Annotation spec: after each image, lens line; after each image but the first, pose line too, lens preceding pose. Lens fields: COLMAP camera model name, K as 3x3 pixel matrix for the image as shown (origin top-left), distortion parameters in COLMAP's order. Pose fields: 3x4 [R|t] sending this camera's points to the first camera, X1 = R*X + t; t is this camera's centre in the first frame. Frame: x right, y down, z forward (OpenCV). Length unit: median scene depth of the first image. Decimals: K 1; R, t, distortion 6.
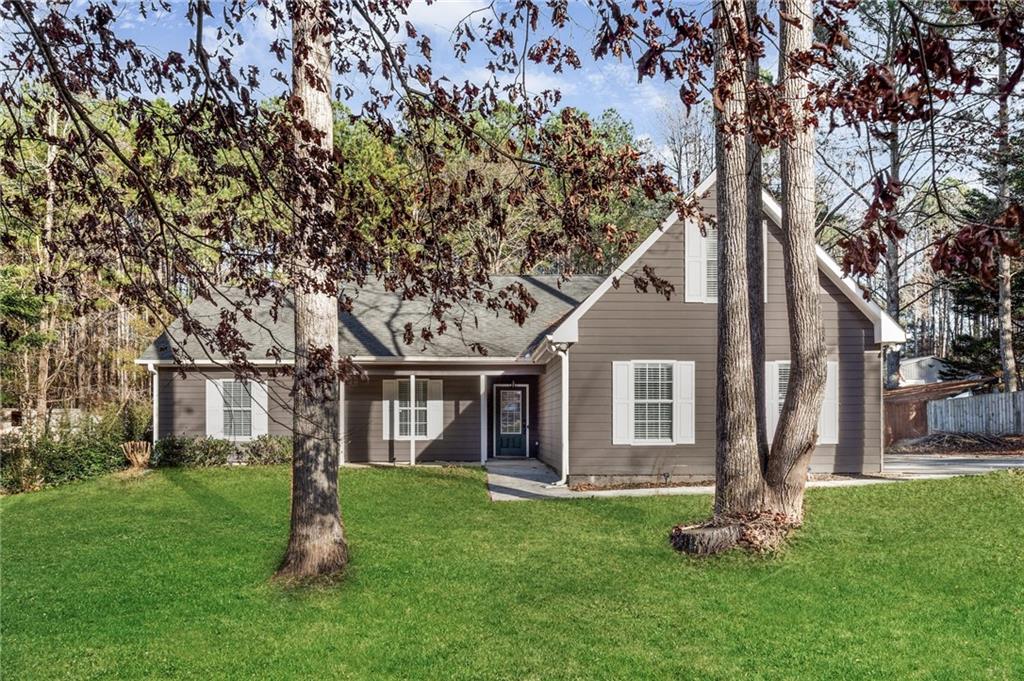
lens RADIAL K [[704.2, 0, 513.5], [0, 704.2, 342.4], [0, 0, 1]] dist [0.000916, 0.000840]
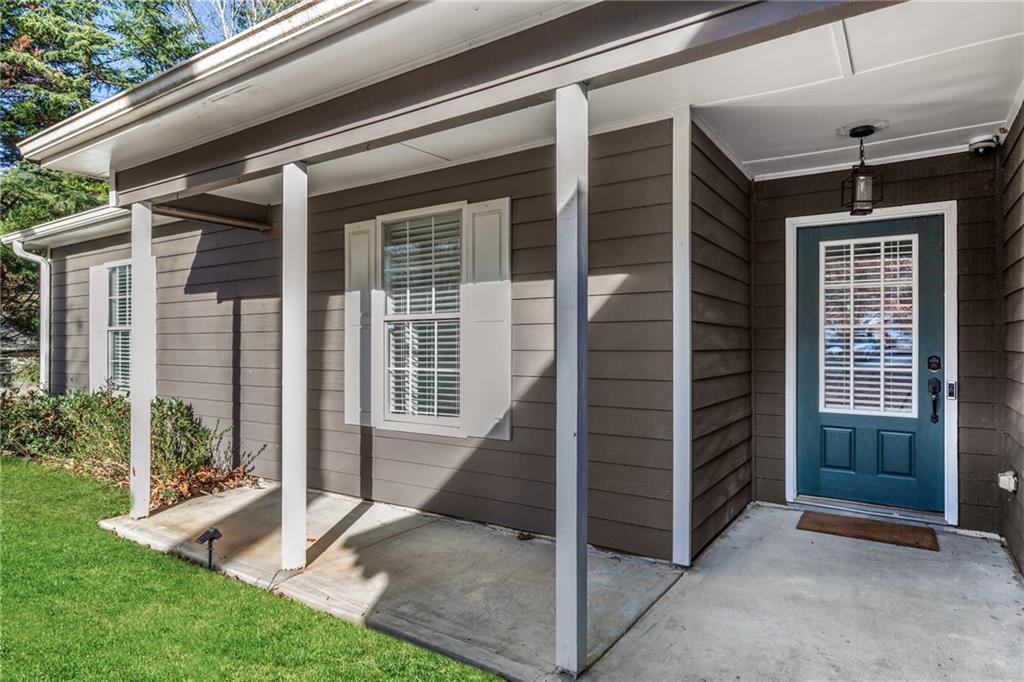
lens RADIAL K [[591.0, 0, 511.0], [0, 591.0, 342.3], [0, 0, 1]] dist [-0.000453, 0.000031]
pose [[0.813727, -0.001058, -0.581246, 0.016879], [0.050379, 0.996363, 0.068715, 0.090944], [0.579060, -0.085198, 0.810821, 0.842845]]
